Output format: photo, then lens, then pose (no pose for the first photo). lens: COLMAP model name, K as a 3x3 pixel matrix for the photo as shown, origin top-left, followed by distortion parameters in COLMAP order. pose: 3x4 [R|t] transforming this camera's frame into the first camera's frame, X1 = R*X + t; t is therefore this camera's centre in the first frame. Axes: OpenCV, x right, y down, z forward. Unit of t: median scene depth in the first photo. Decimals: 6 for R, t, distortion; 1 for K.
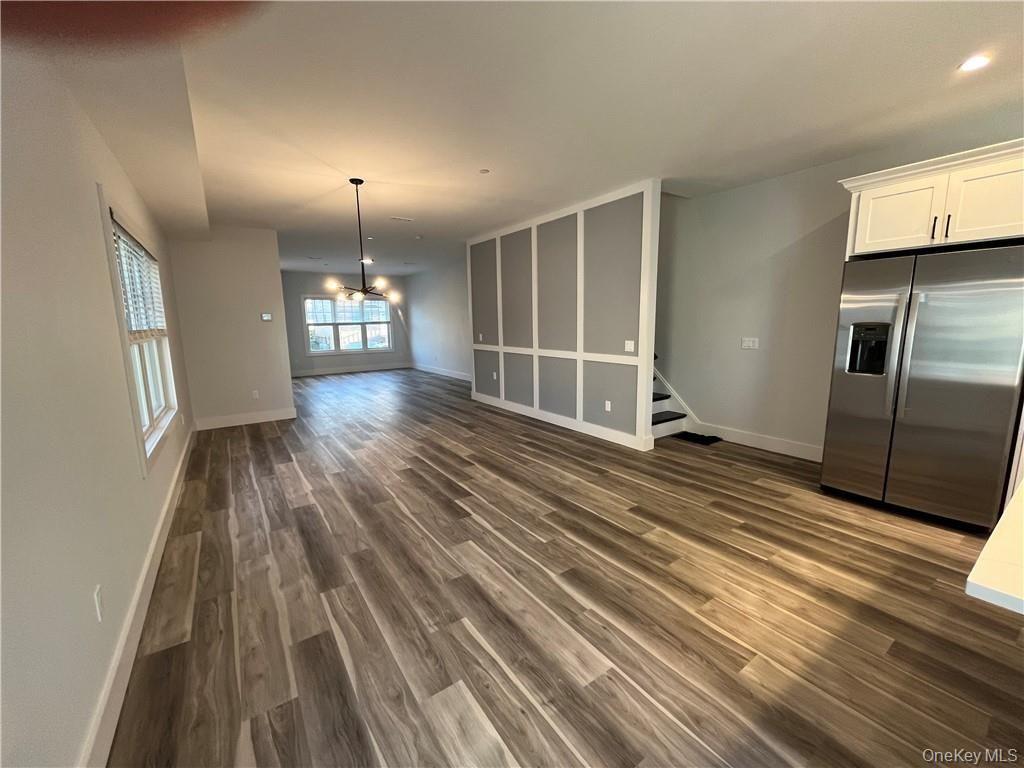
lens RADIAL K [[413.5, 0, 511.5], [0, 413.5, 385.1], [0, 0, 1]] dist [-0.003039, -0.000914]
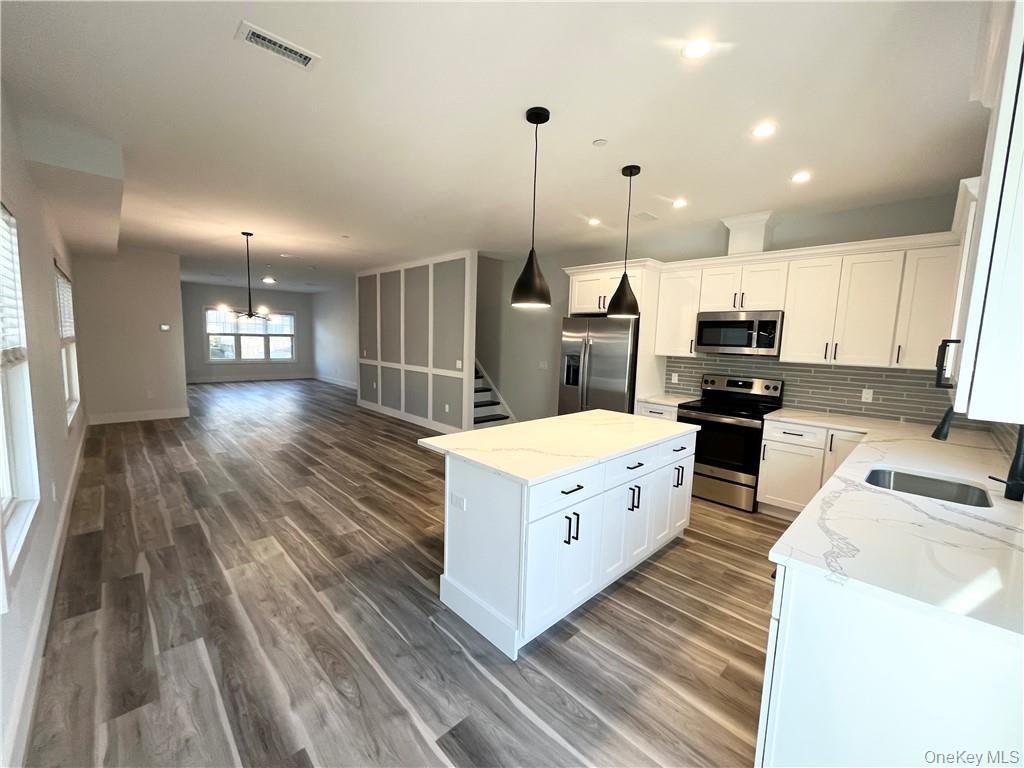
lens RADIAL K [[413.5, 0, 512.0], [0, 413.5, 386.0], [0, 0, 1]] dist [-0.003039, -0.000914]
pose [[0.984705, 0.030429, 0.171551, 0.336053], [-0.023257, 0.998776, -0.043661, 0.050885], [-0.172670, 0.039004, 0.984207, -0.586759]]
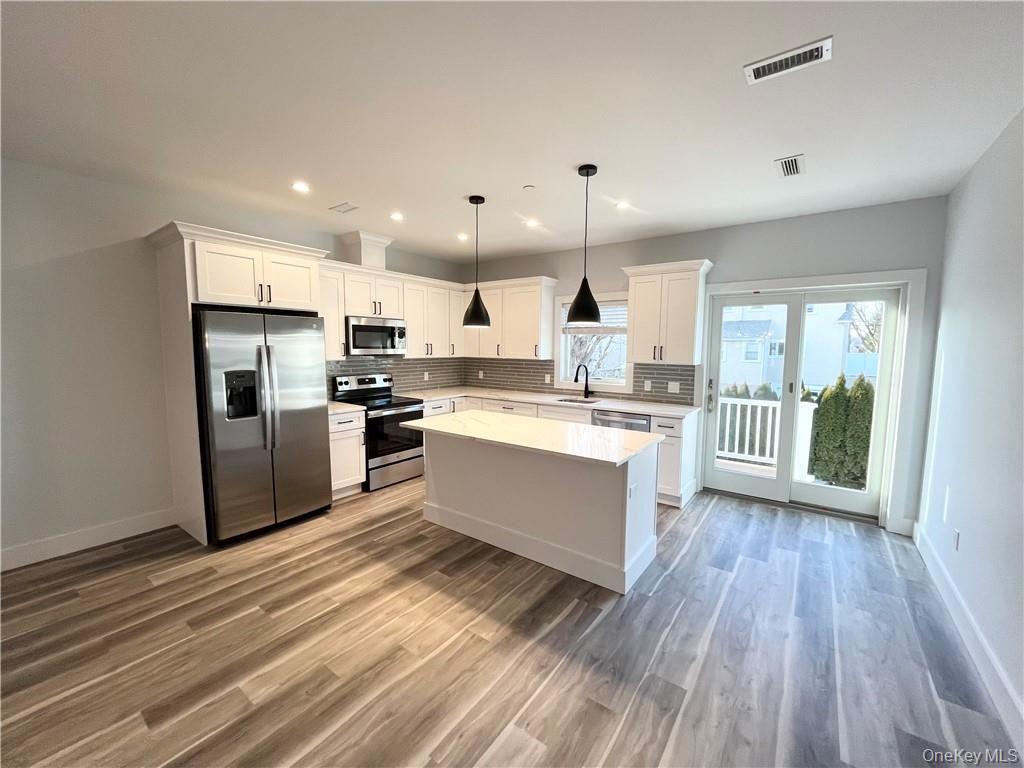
lens RADIAL K [[413.5, 0, 509.7], [0, 413.5, 386.8], [0, 0, 1]] dist [-0.003039, -0.000914]
pose [[-0.324072, -0.078498, 0.942770, -0.362629], [0.146600, 0.980347, 0.132020, -0.146436], [-0.934605, 0.180994, -0.306195, 0.666520]]
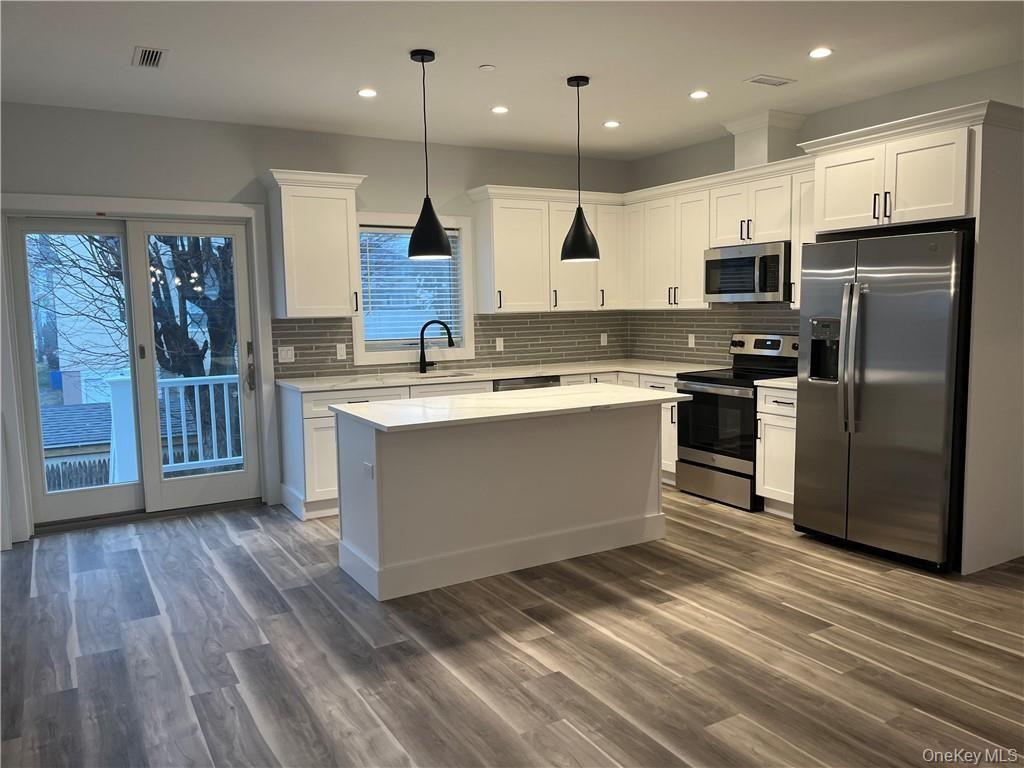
lens RADIAL K [[772.1, 0, 508.7], [0, 772.1, 386.7], [0, 0, 1]] dist [0.039966, -0.056029]
pose [[0.998111, 0.001949, -0.061406, 0.832116], [-0.004259, 0.999287, -0.037517, 0.146753], [0.061289, 0.037708, 0.997408, -1.286421]]
